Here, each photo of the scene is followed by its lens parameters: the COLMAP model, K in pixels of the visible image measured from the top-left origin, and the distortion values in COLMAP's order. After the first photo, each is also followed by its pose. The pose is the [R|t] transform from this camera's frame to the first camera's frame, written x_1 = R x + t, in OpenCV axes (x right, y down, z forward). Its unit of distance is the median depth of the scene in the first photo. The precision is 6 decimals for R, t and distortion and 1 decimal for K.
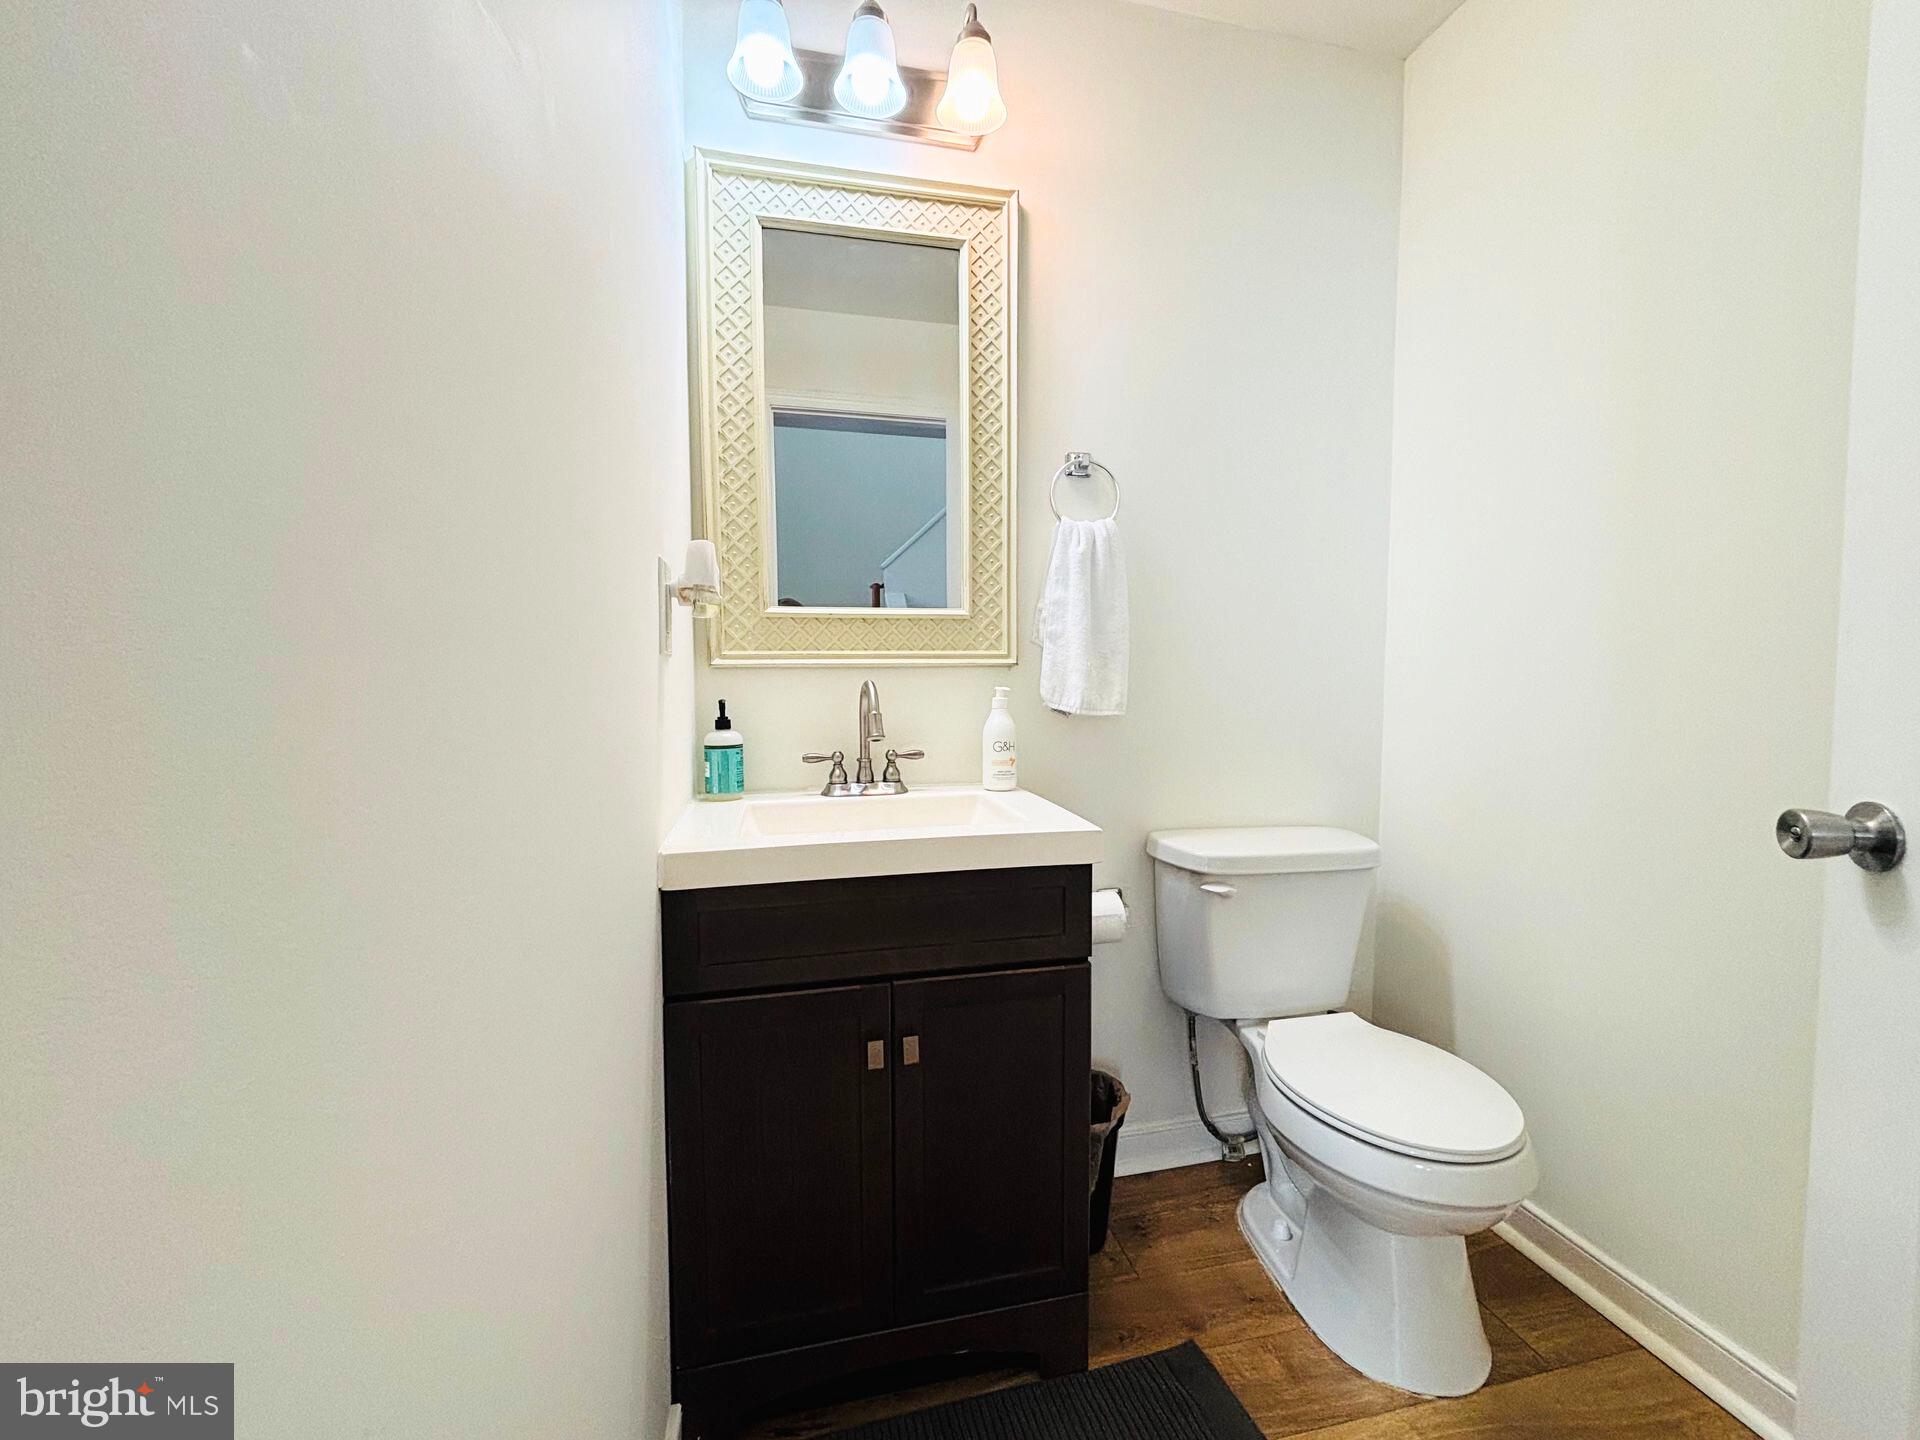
lens RADIAL K [[779.7, 0, 963.3], [0, 779.7, 714.0], [0, 0, 1]] dist [-0.000890, 0.005425]
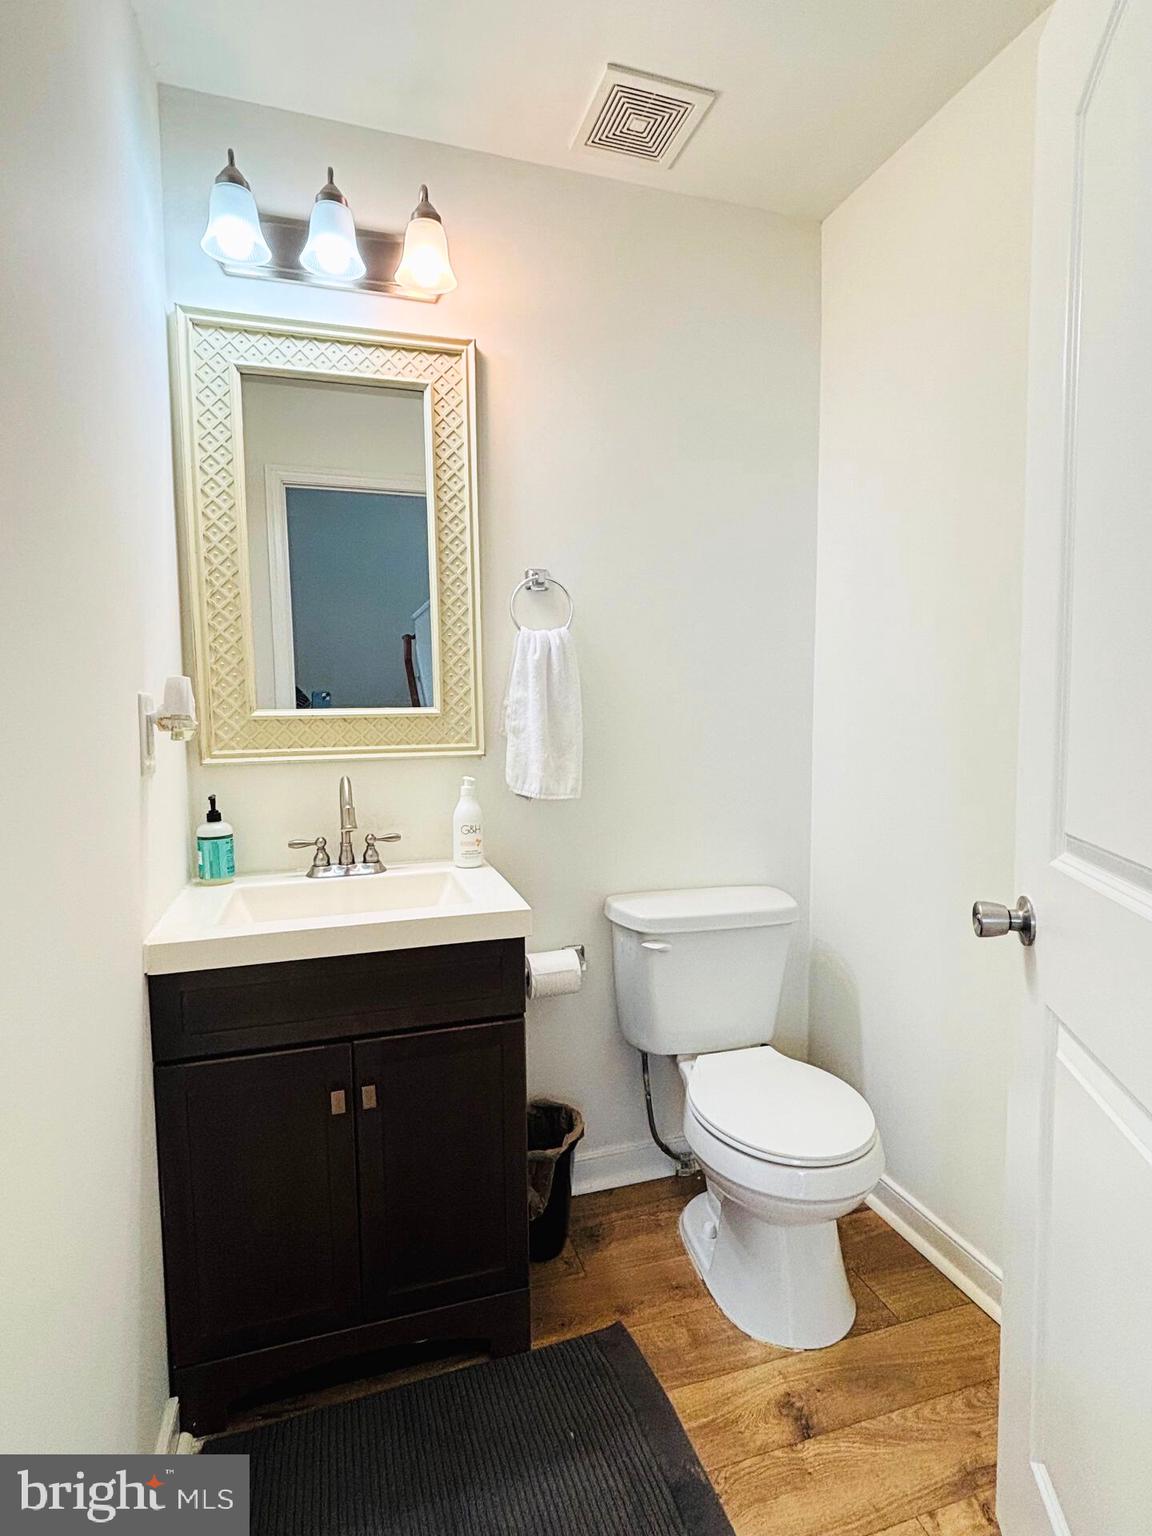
lens RADIAL K [[782.1, 0, 576.0], [0, 782.1, 768.0], [0, 0, 1]] dist [0.001215, -0.000371]
pose [[0.997124, -0.011916, 0.074842, 0.126431], [0.010035, 0.999626, 0.025451, -0.079056], [-0.075117, -0.024627, 0.996871, -0.162805]]
